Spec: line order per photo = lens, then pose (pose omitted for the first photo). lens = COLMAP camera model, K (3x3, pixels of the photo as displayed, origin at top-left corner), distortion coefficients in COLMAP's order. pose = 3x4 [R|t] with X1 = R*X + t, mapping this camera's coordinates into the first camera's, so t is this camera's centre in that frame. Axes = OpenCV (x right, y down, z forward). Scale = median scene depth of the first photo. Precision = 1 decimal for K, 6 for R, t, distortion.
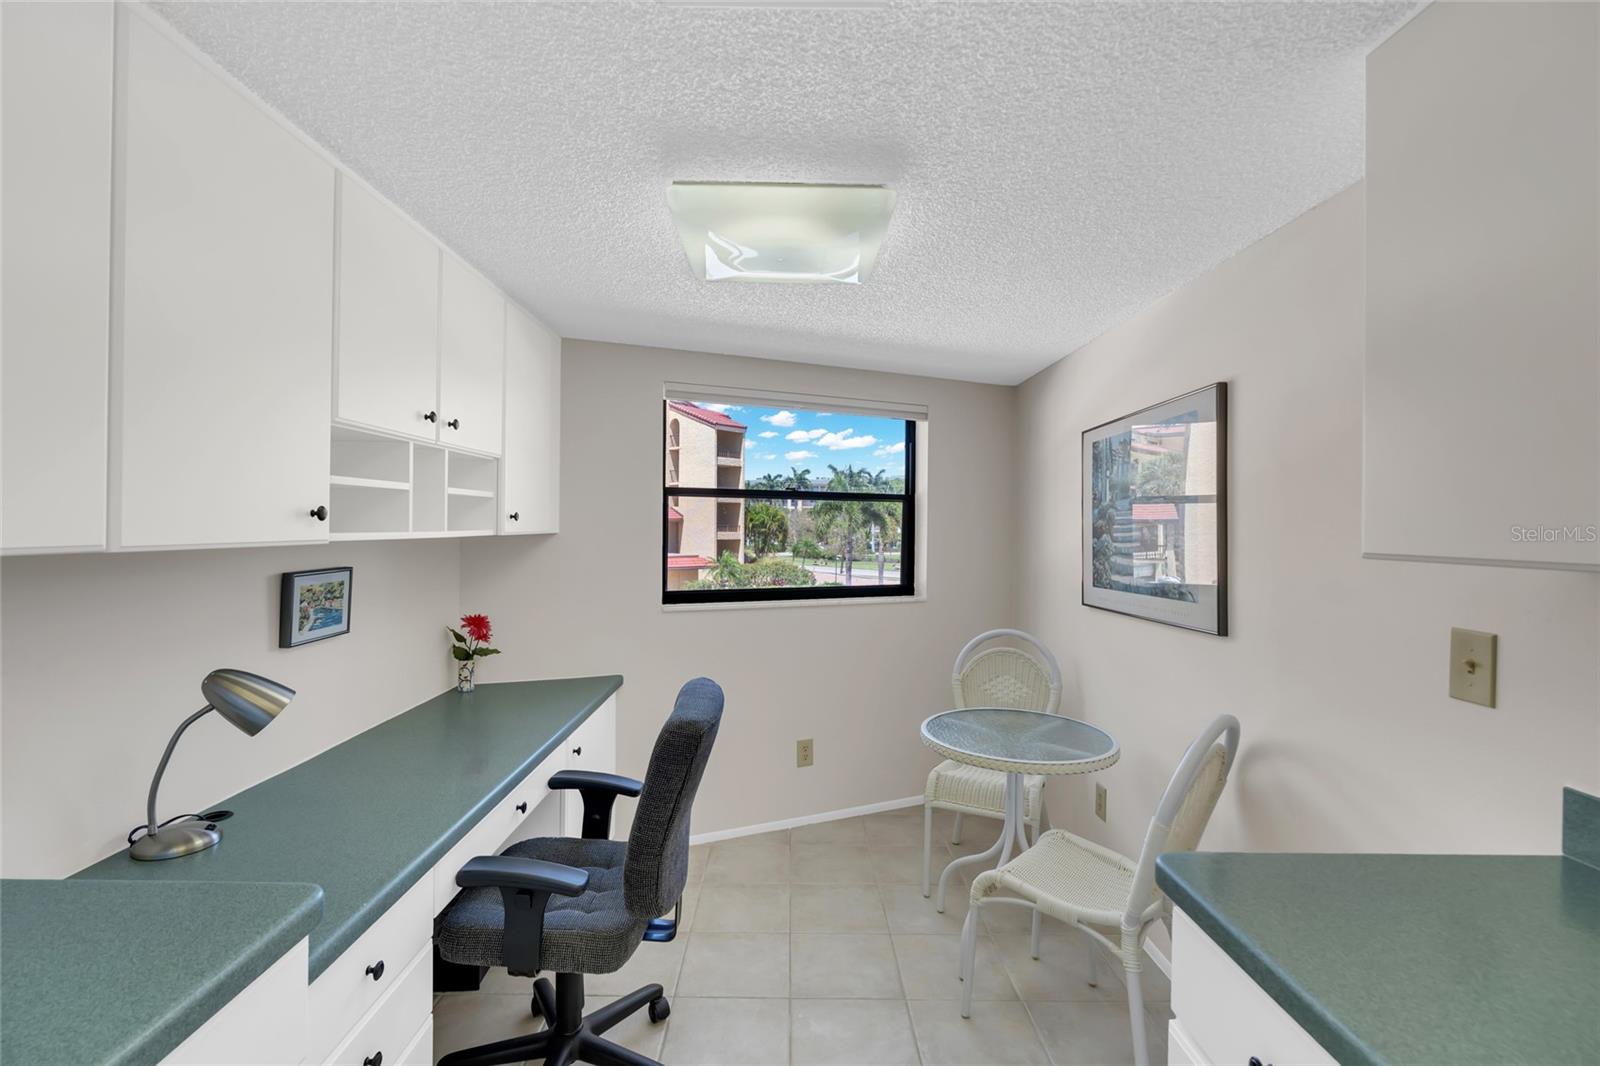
lens RADIAL K [[750.7, 0, 795.1], [0, 750.7, 519.3], [0, 0, 1]] dist [-0.005900, 0.000087]
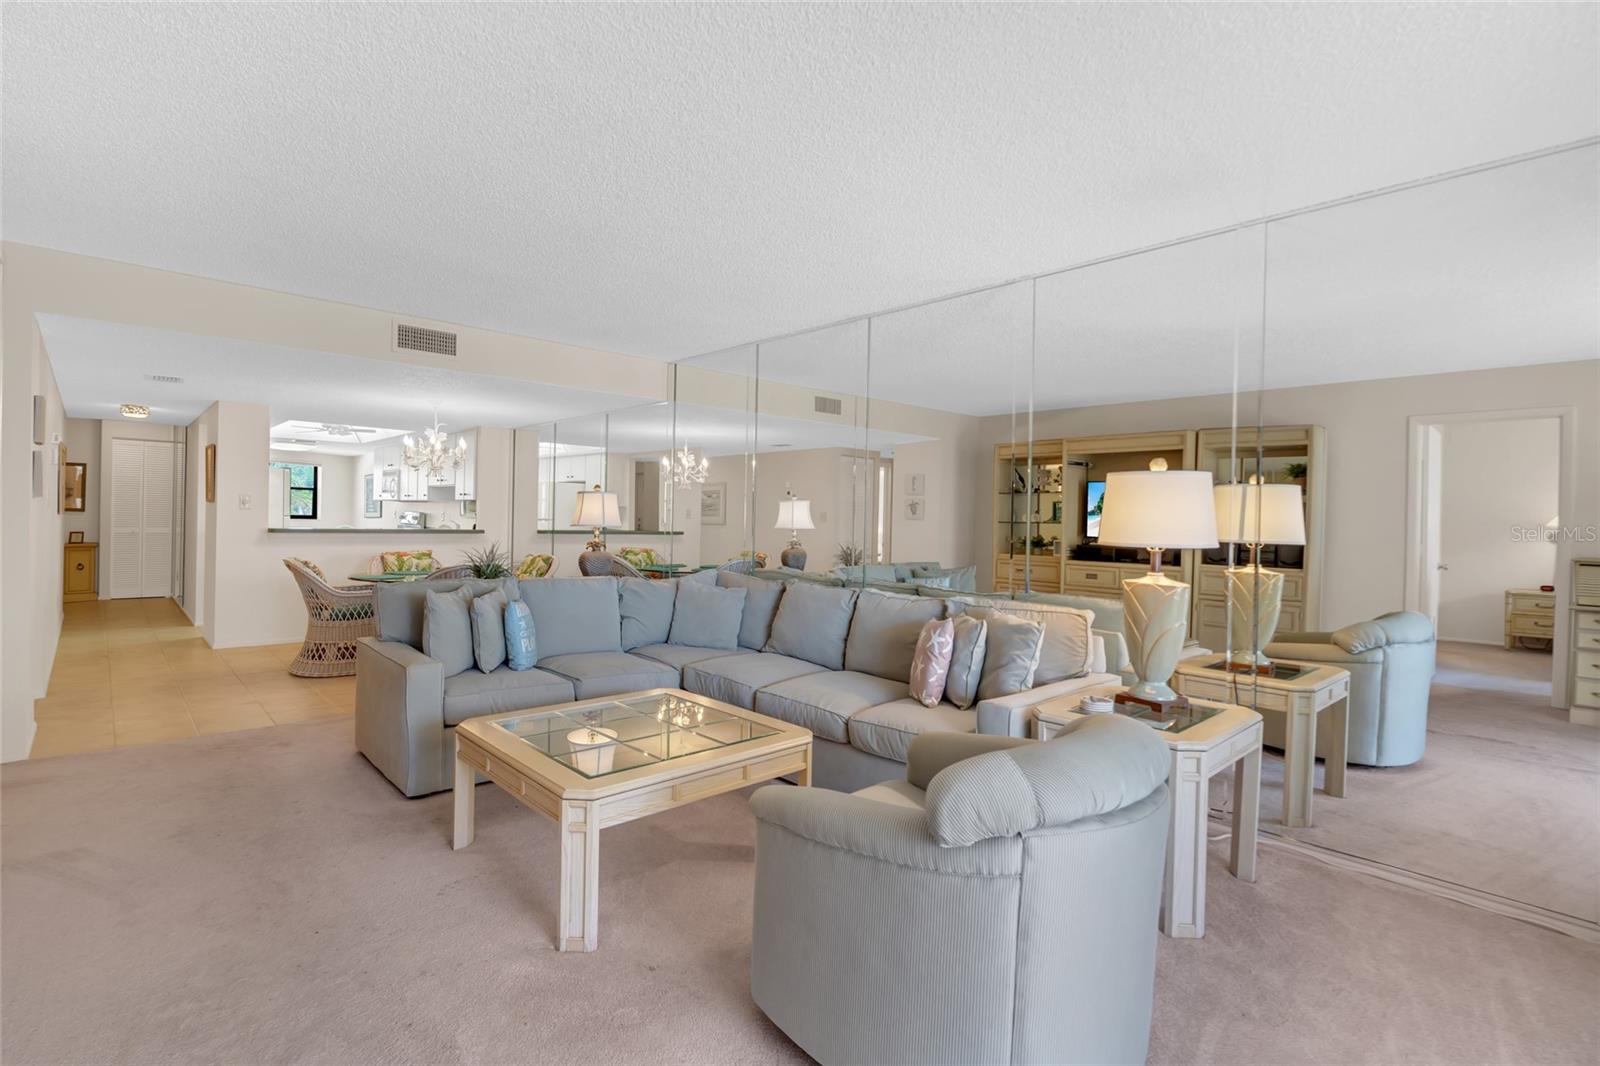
lens RADIAL K [[750.7, 0, 795.1], [0, 750.7, 519.3], [0, 0, 1]] dist [-0.005900, 0.000087]
pose [[0.735781, 0.006182, 0.677191, -0.527526], [-0.020618, 0.999699, 0.013276, 0.016417], [-0.676906, -0.023731, 0.735687, -2.877795]]
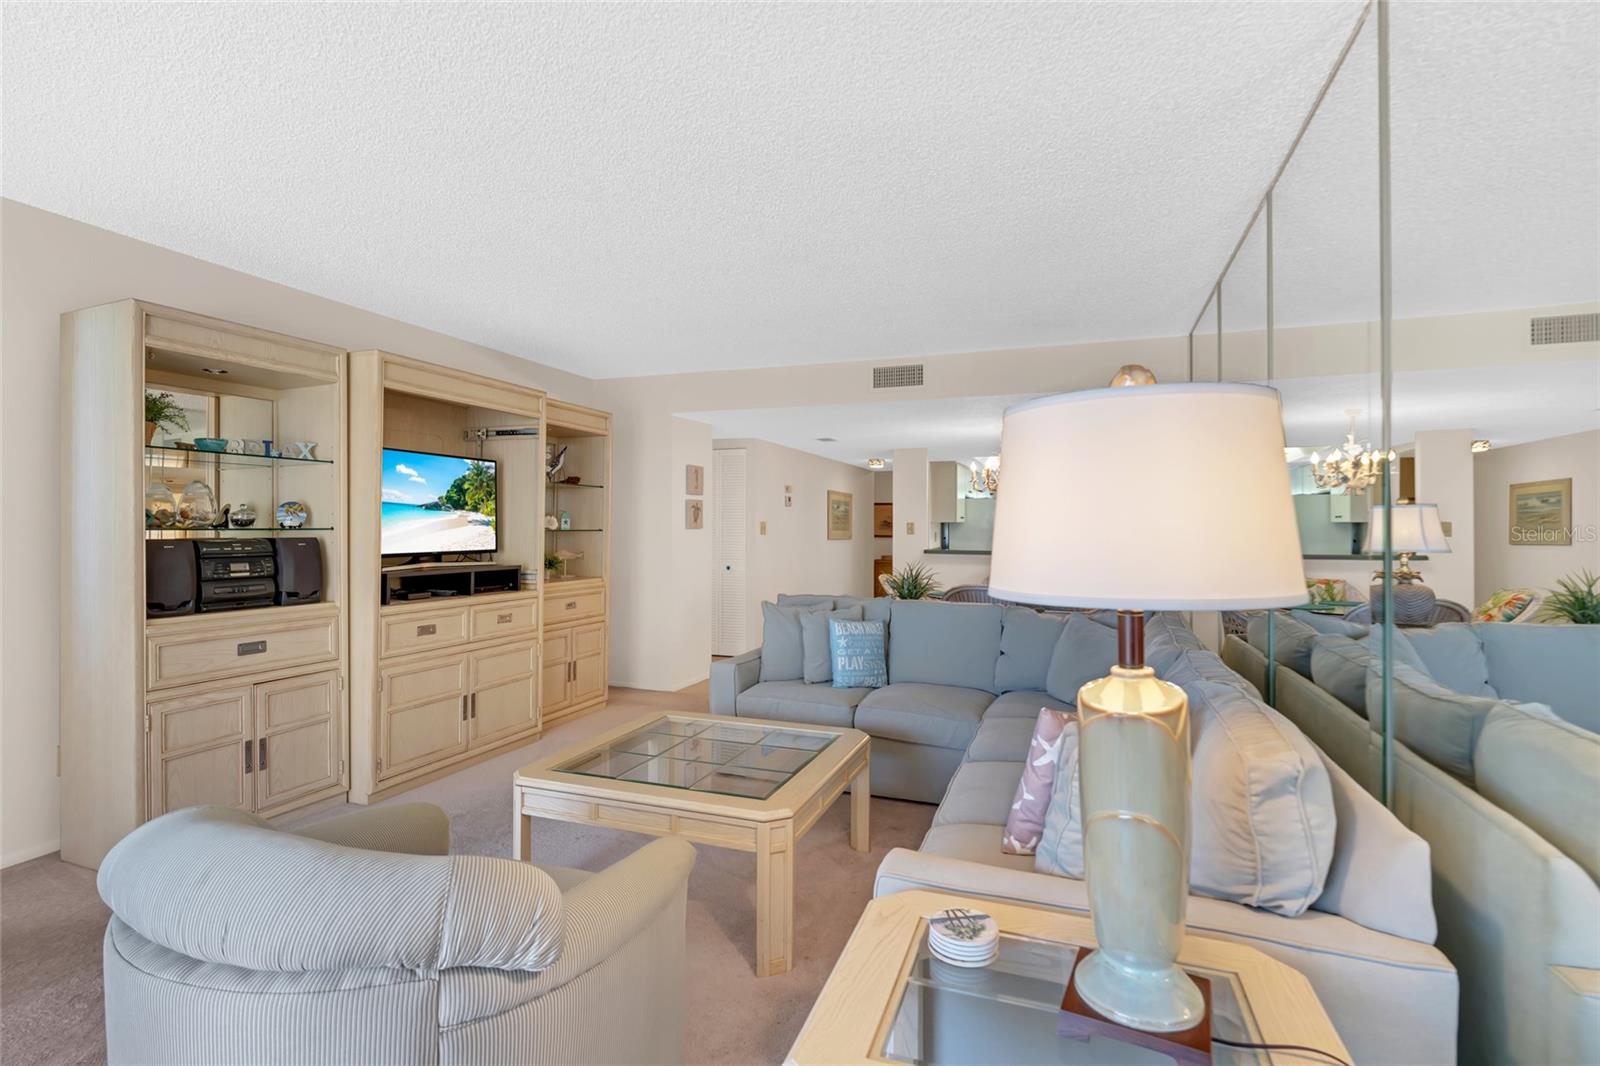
lens RADIAL K [[760.1, 0, 800.0], [0, 760.1, 520.7], [0, 0, 1]] dist [-0.003316, 0.000694]
pose [[0.934416, -0.009627, -0.356054, 0.177843], [0.007318, 0.999943, -0.007832, 0.018396], [0.356109, 0.004713, 0.934432, -2.887002]]
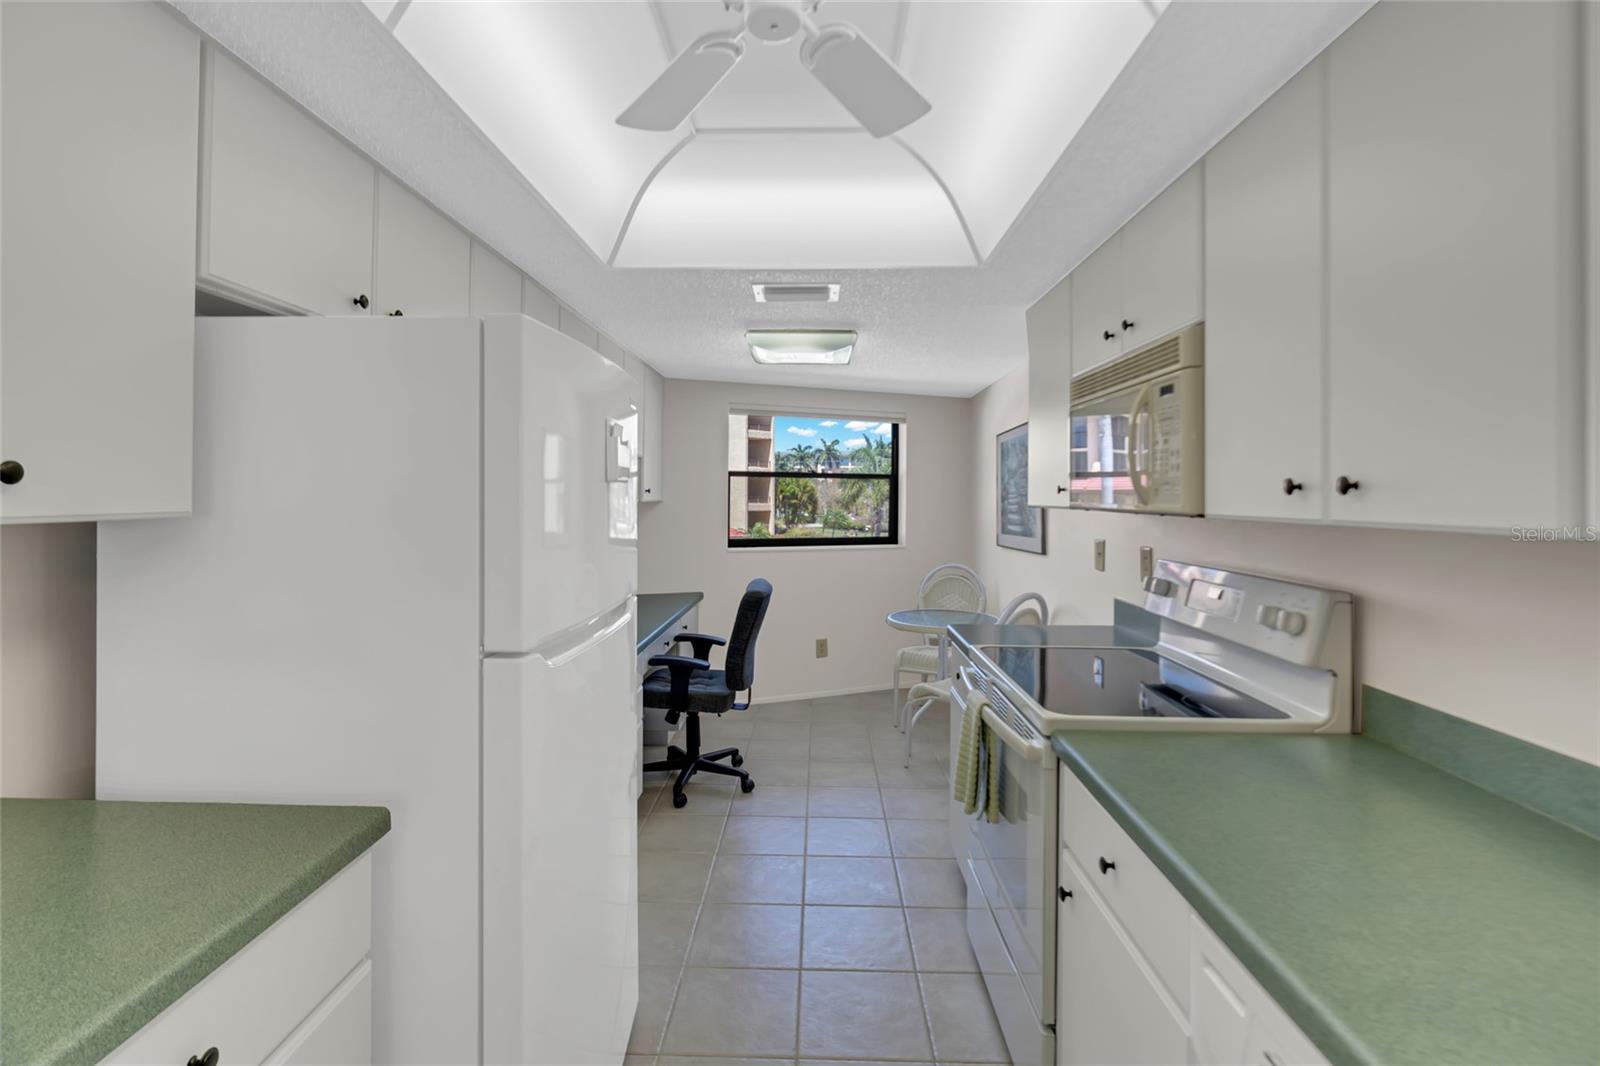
lens RADIAL K [[756.1, 0, 795.2], [0, 756.1, 489.9], [0, 0, 1]] dist [0.000230, 0.000130]
pose [[0.999205, -0.003331, -0.039731, 0.019598], [0.003296, 0.999994, -0.000935, -0.001920], [0.039734, 0.000804, 0.999210, -0.460945]]
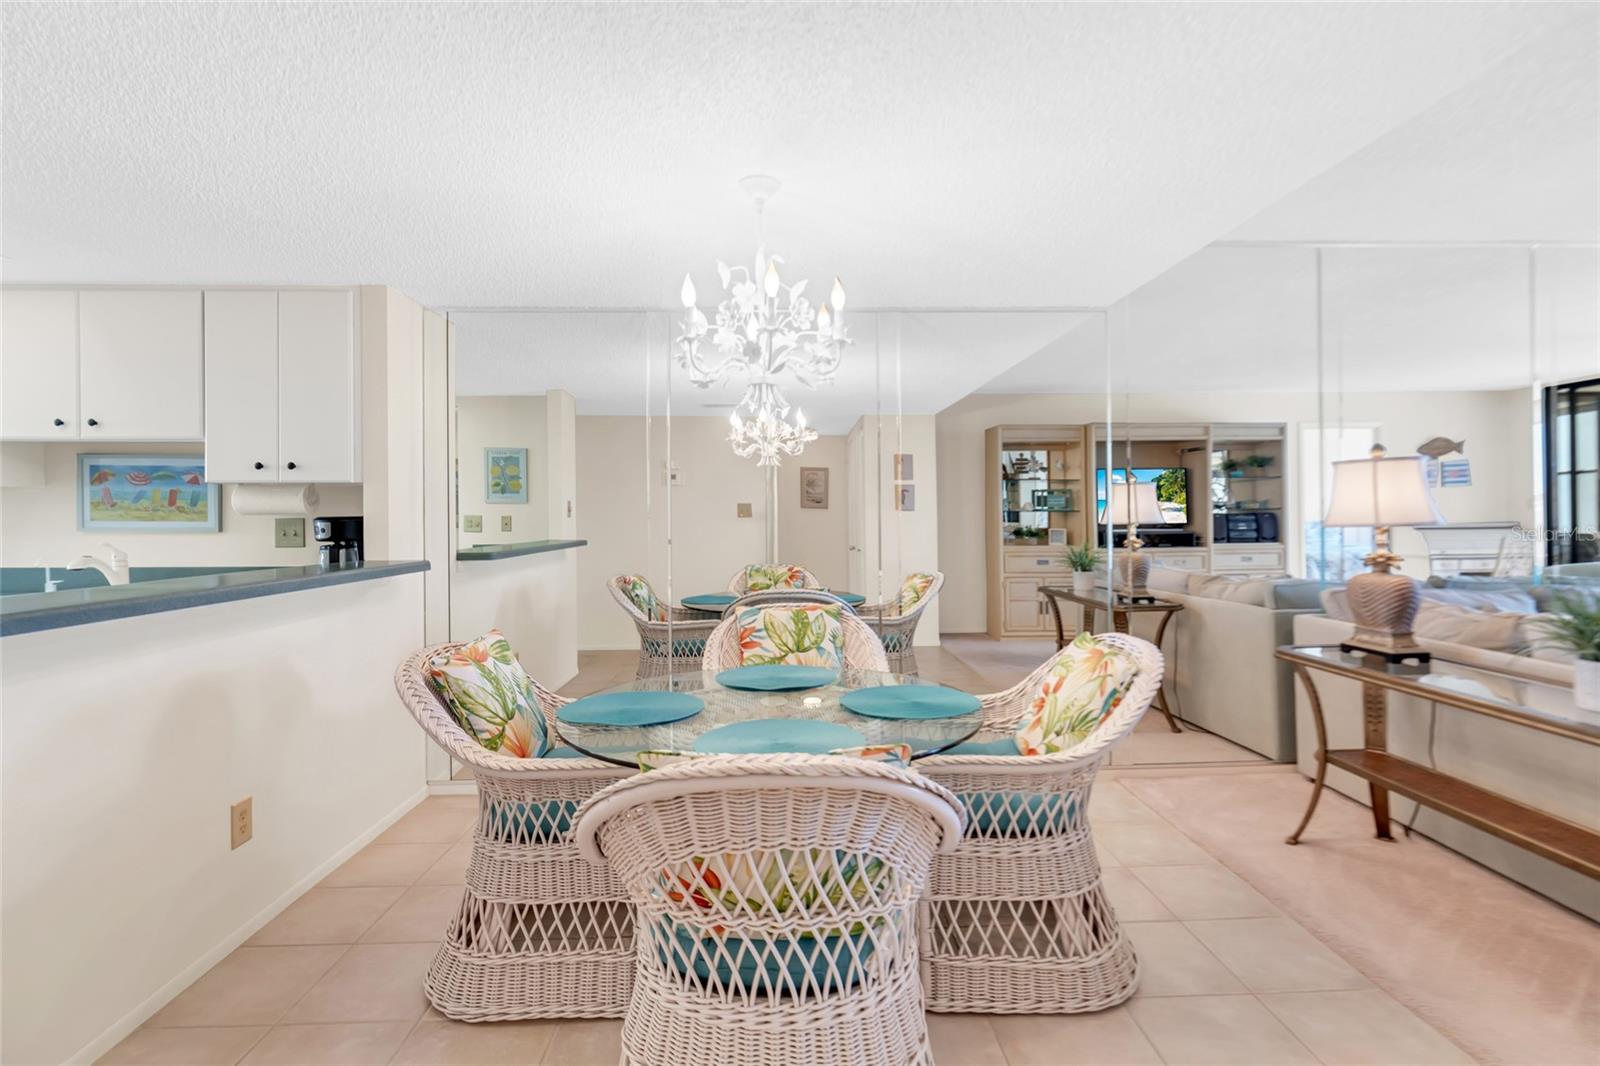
lens RADIAL K [[760.1, 0, 800.0], [0, 760.1, 520.7], [0, 0, 1]] dist [-0.003316, 0.000694]
pose [[-0.026389, -0.012180, 0.999578, -0.556870], [-0.002714, 0.999923, 0.012113, 0.038431], [-0.999648, -0.002393, -0.026420, -1.168731]]
